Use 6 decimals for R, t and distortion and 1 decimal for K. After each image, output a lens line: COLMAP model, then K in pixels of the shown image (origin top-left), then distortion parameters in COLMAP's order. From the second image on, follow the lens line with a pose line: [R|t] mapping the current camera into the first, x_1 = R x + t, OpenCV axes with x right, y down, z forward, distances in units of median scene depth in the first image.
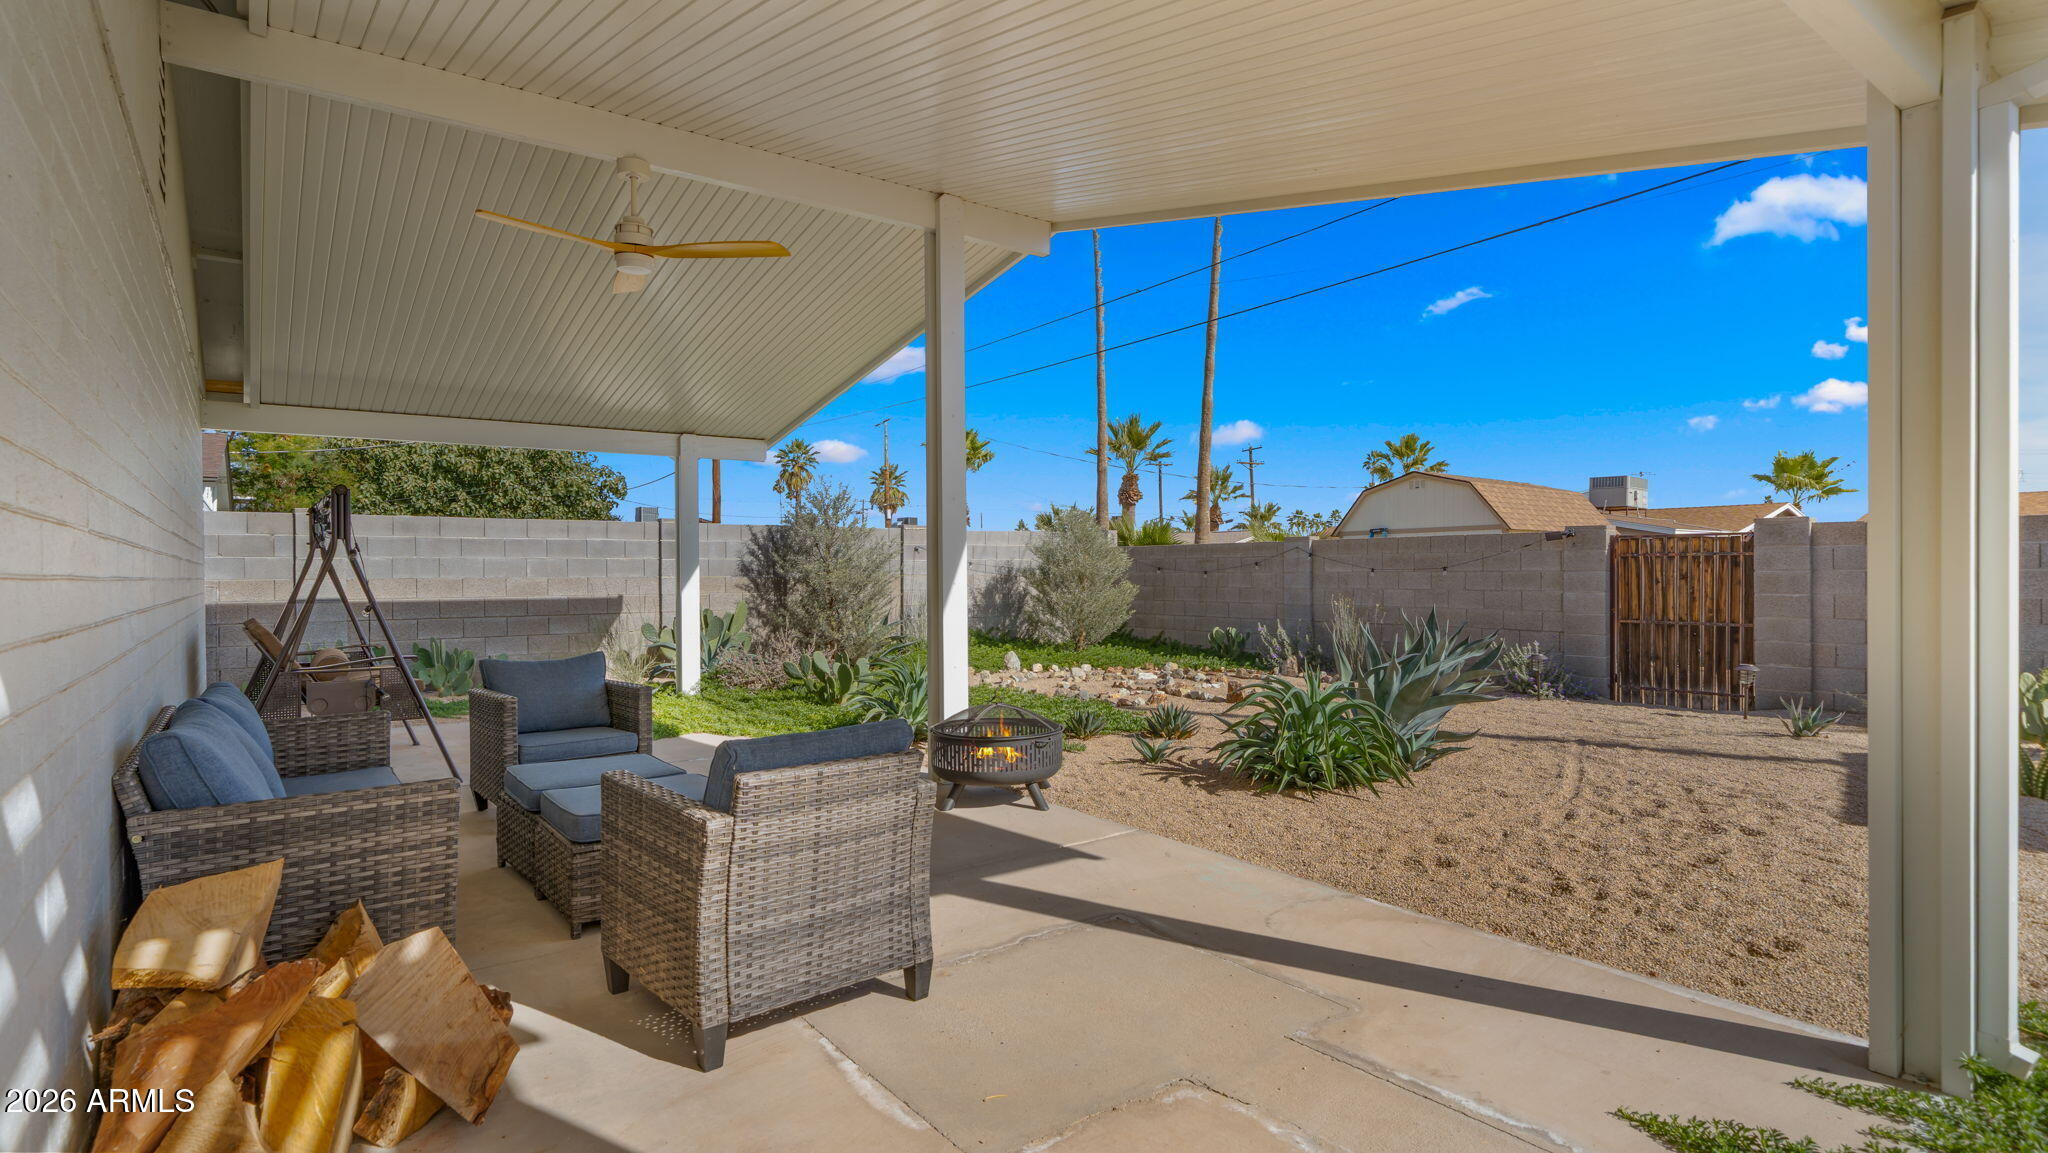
lens RADIAL K [[965.1, 0, 1019.9], [0, 965.1, 577.0], [0, 0, 1]] dist [0.002859, 0.000145]
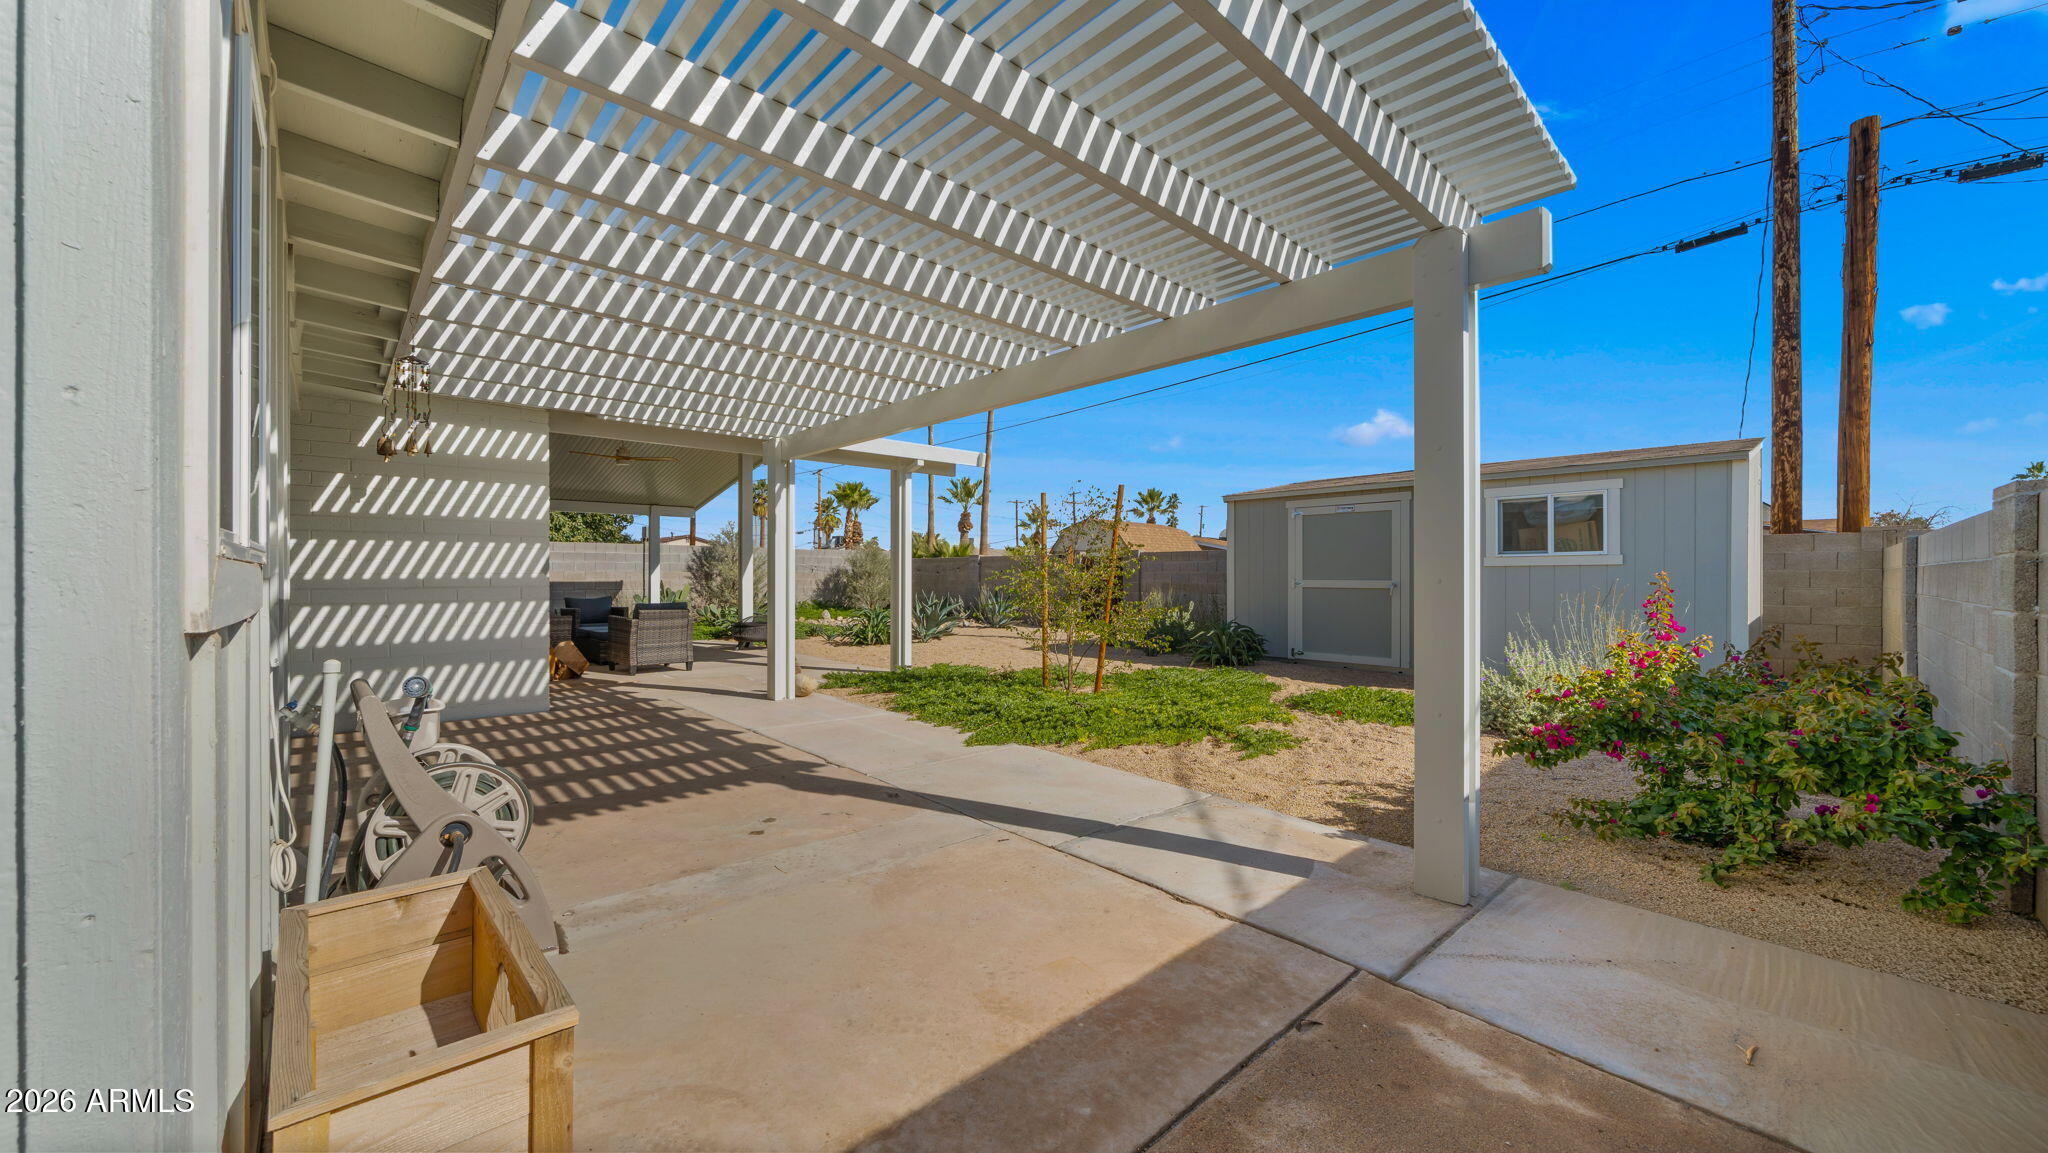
lens RADIAL K [[751.7, 0, 1026.6], [0, 751.7, 580.4], [0, 0, 1]] dist [-0.000142, -0.000005]
pose [[0.996087, 0.006931, 0.088106, 0.269594], [-0.006757, 0.999975, -0.002267, 0.015602], [-0.088119, 0.001663, 0.996109, -0.597532]]
